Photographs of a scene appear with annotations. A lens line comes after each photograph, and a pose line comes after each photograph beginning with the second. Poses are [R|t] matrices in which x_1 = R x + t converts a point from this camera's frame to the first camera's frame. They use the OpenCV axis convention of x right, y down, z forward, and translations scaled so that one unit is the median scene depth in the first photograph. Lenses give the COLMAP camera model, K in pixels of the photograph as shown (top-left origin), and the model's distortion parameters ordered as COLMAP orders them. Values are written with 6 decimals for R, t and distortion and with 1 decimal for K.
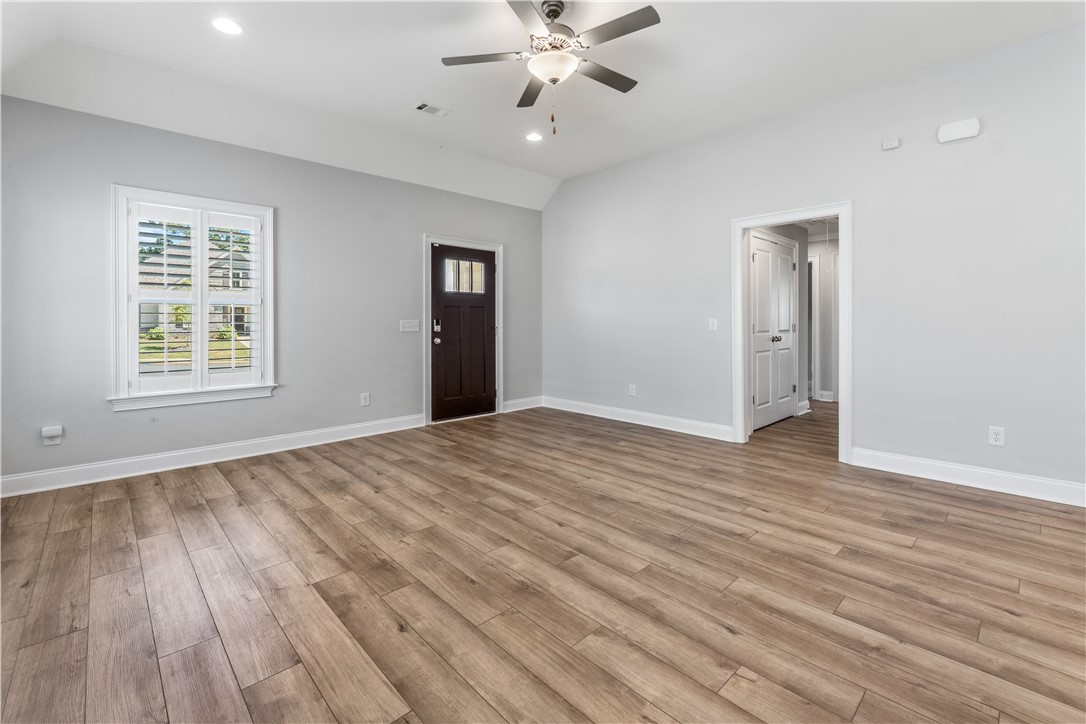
lens RADIAL K [[471.7, 0, 546.2], [0, 471.7, 319.7], [0, 0, 1]] dist [-0.007890, -0.000639]
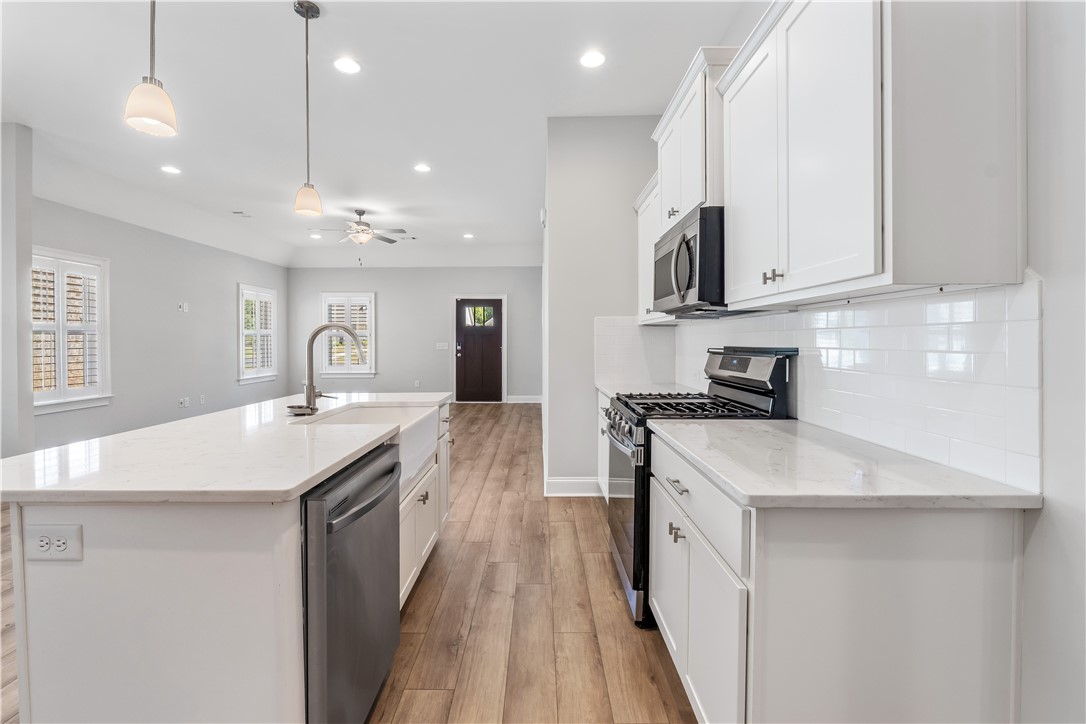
lens RADIAL K [[465.8, 0, 542.7], [0, 465.8, 342.4], [0, 0, 1]] dist [-0.006052, -0.000143]
pose [[0.725033, 0.004267, -0.688701, 2.016737], [0.003464, 0.999946, 0.009843, -0.029756], [0.688705, -0.009522, 0.724979, -0.055676]]
